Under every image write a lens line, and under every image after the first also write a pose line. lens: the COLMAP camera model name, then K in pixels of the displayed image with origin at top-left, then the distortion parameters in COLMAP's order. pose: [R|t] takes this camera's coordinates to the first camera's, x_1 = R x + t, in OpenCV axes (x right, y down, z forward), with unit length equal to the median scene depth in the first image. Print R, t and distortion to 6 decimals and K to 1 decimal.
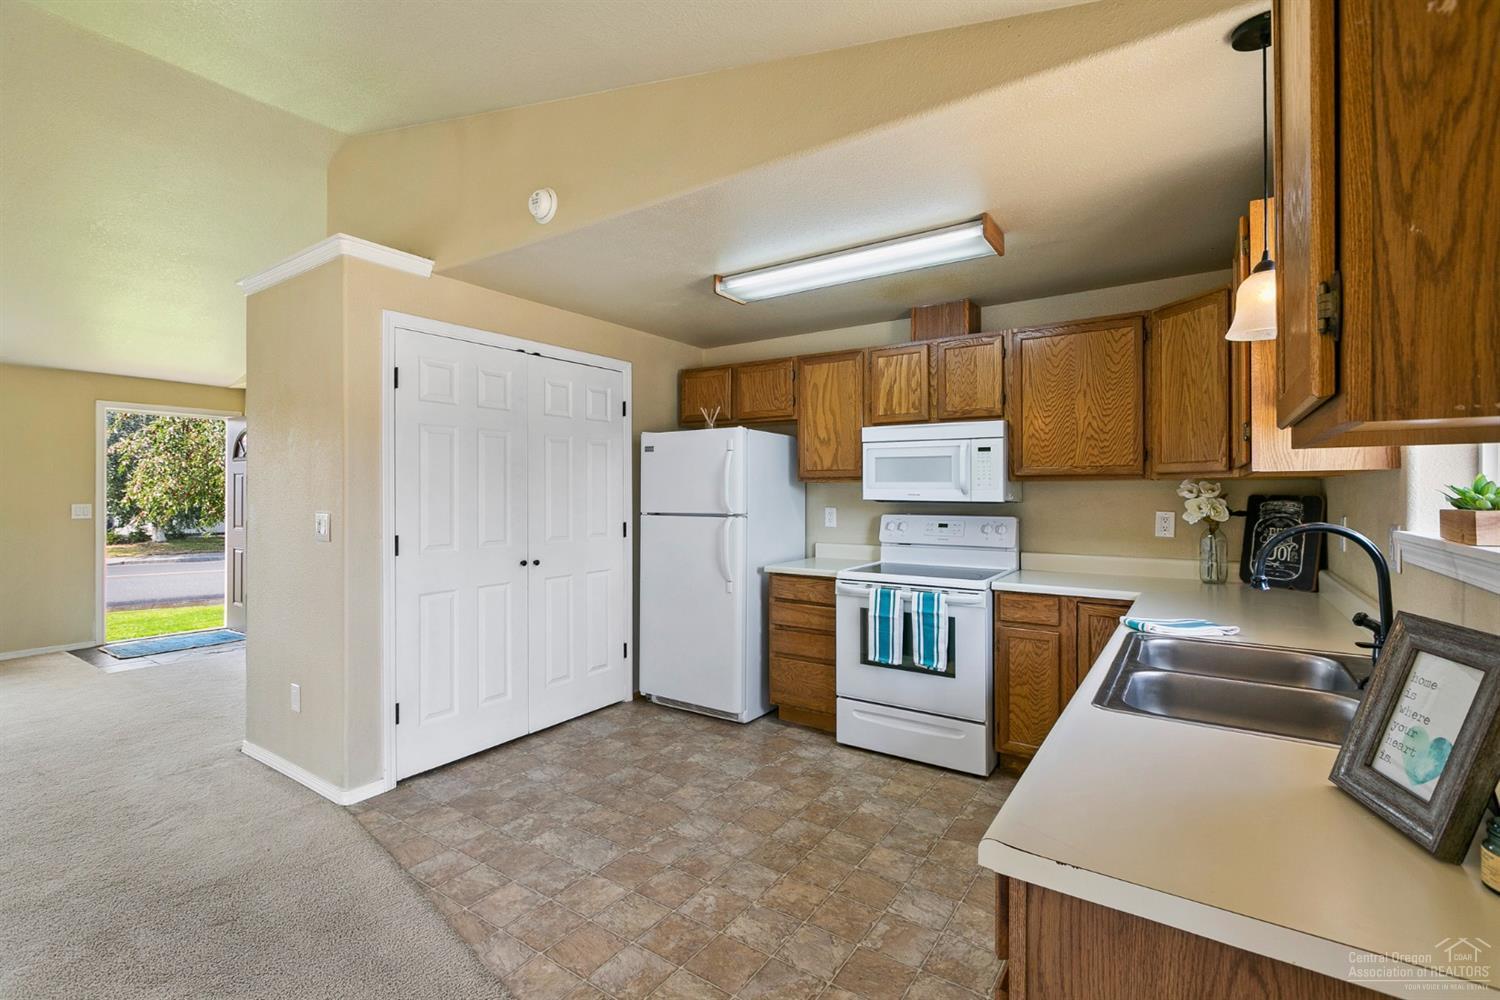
lens RADIAL K [[662.4, 0, 746.6], [0, 662.4, 495.2], [0, 0, 1]] dist [-0.001726, -0.000229]
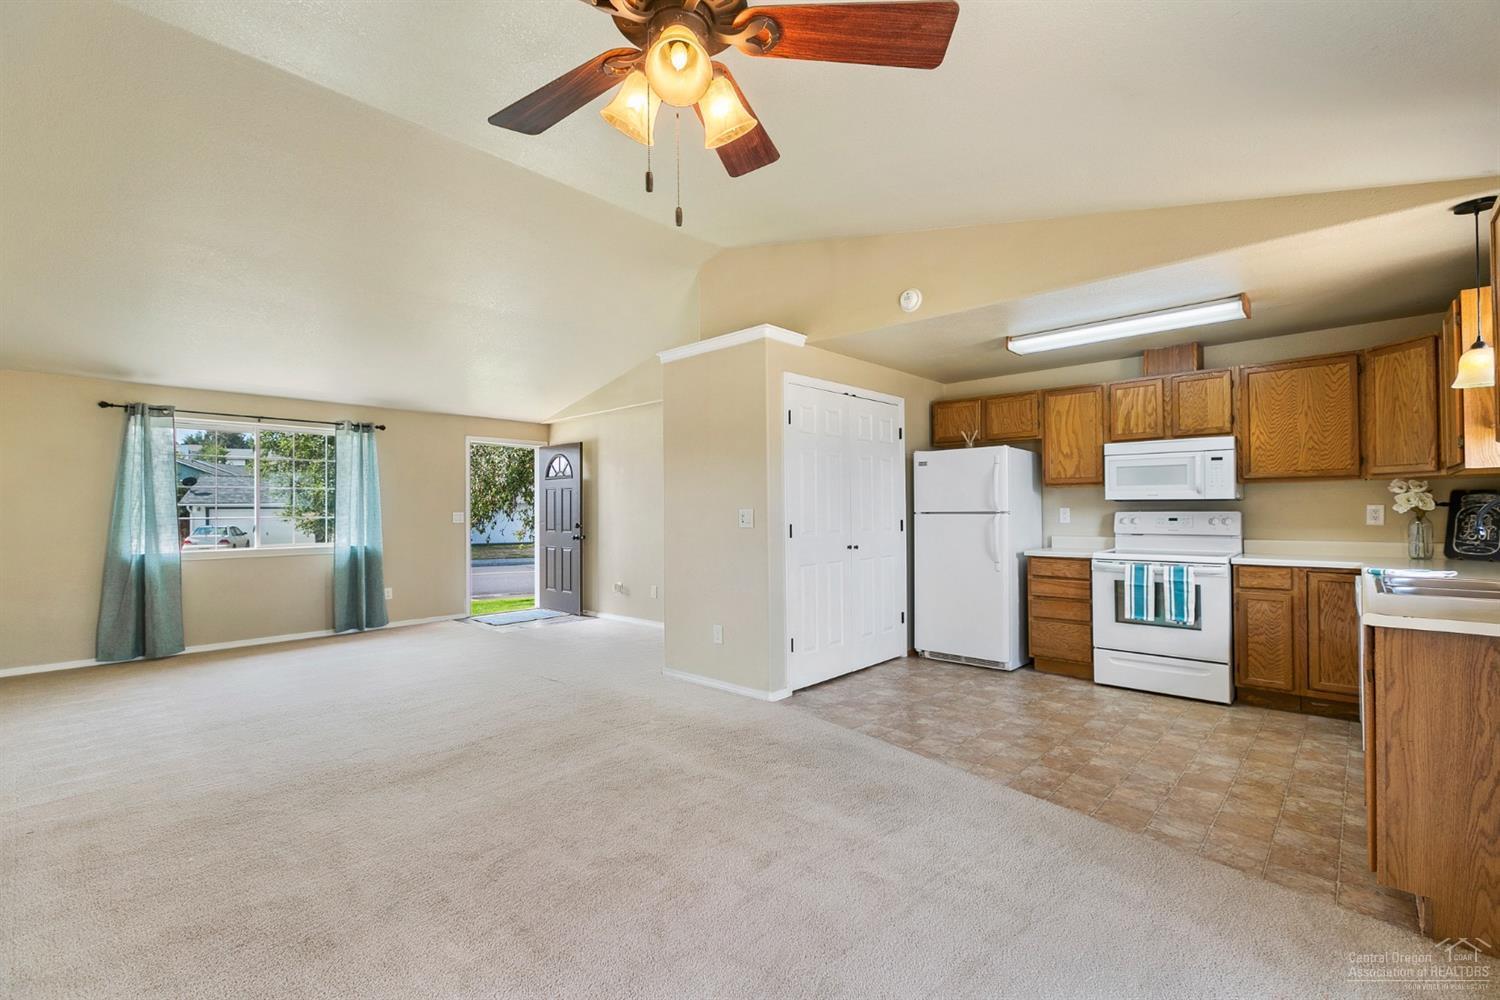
lens RADIAL K [[653.7, 0, 748.8], [0, 653.7, 508.0], [0, 0, 1]] dist [0.001041, -0.003309]
pose [[0.988935, -0.007431, -0.148160, -0.364721], [0.006292, 0.999947, -0.008153, 0.032643], [0.148213, 0.007130, 0.988930, -0.409909]]
